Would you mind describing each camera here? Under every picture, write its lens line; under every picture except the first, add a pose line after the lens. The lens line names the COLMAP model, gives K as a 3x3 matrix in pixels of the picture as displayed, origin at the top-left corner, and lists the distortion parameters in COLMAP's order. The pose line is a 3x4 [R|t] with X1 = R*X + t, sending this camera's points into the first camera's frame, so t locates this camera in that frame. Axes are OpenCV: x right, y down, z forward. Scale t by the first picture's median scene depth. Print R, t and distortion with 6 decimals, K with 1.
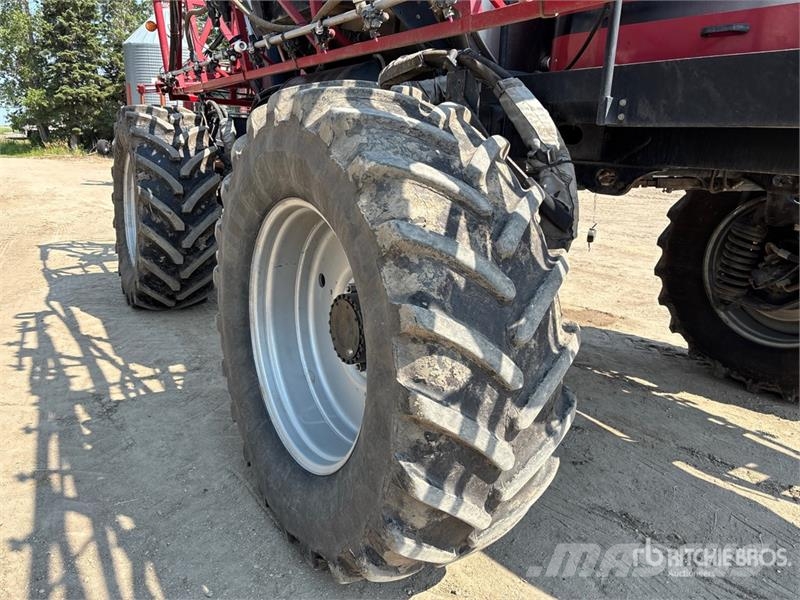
lens RADIAL K [[602.9, 0, 400.0], [0, 602.9, 300.0], [0, 0, 1]] dist [0.048566, -0.046145]
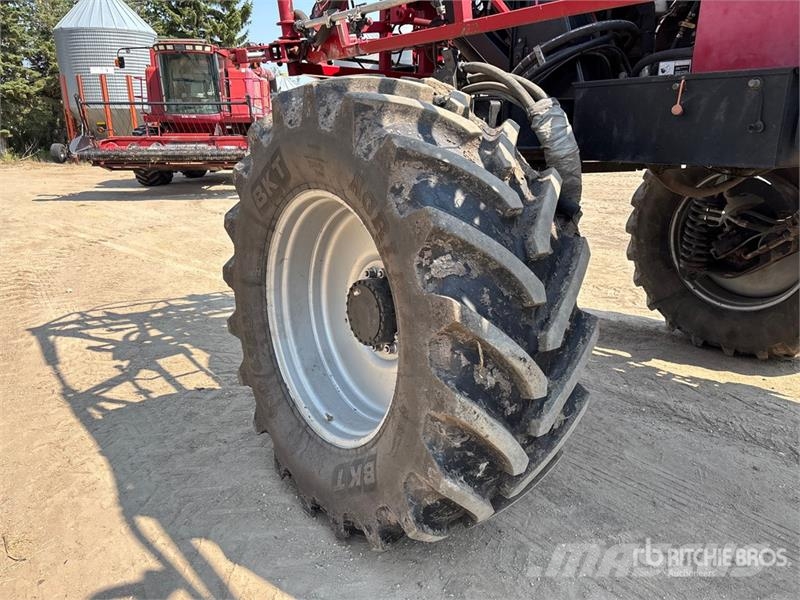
lens RADIAL K [[604.5, 0, 397.4], [0, 604.5, 309.9], [0, 0, 1]] dist [-0.001330, -0.002221]
pose [[0.993987, -0.070884, 0.083456, -1.044248], [0.067400, 0.996762, 0.043861, -0.420847], [-0.086295, -0.037972, 0.995546, 1.375078]]
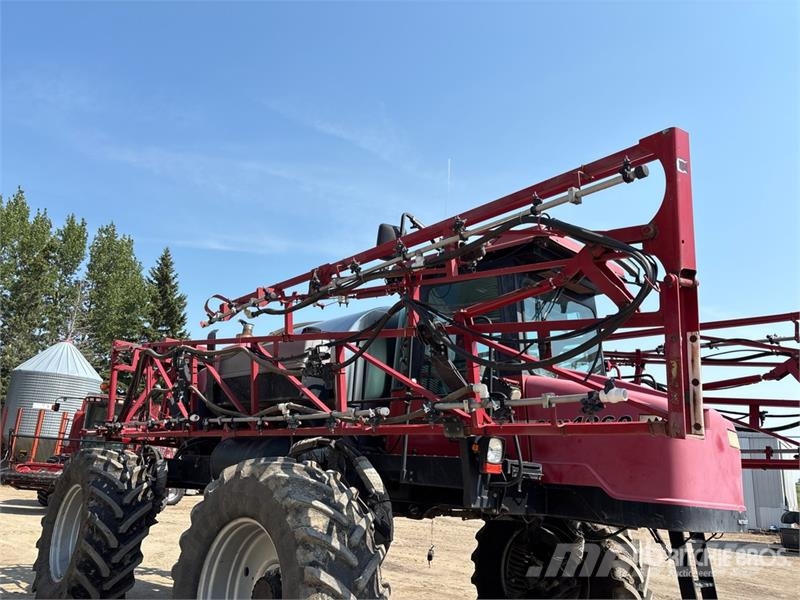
lens RADIAL K [[611.8, 0, 400.0], [0, 611.8, 300.0], [0, 0, 1]] dist [0.026117, -0.048956]
pose [[0.980917, 0.079531, 0.177416, -0.093420], [0.020923, 0.864031, -0.503004, 0.209631], [-0.193297, 0.497117, 0.845879, -1.008481]]
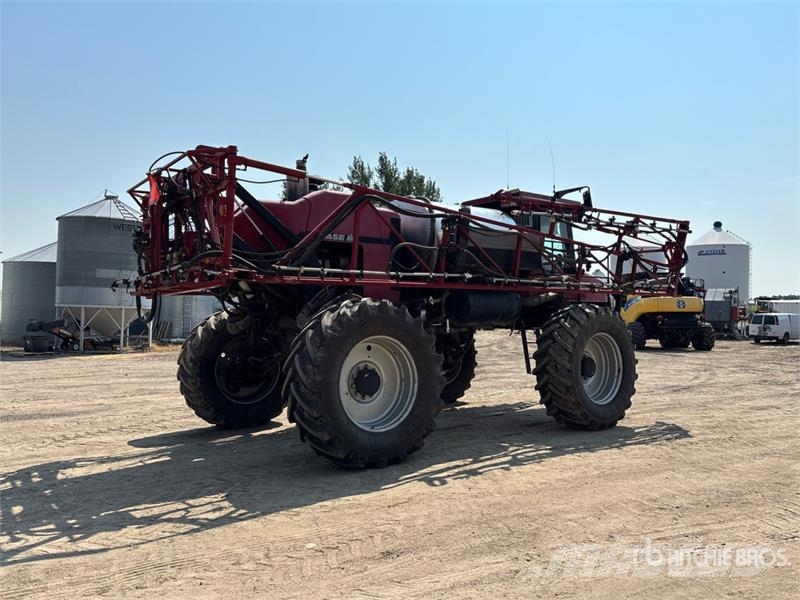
lens RADIAL K [[660.1, 0, 414.4], [0, 660.1, 299.9], [0, 0, 1]] dist [0.005343, -0.002641]
pose [[-0.121081, -0.012700, 0.992561, -4.270481], [0.248200, 0.967769, 0.042661, -0.851333], [-0.961112, 0.251519, -0.114026, 2.576038]]
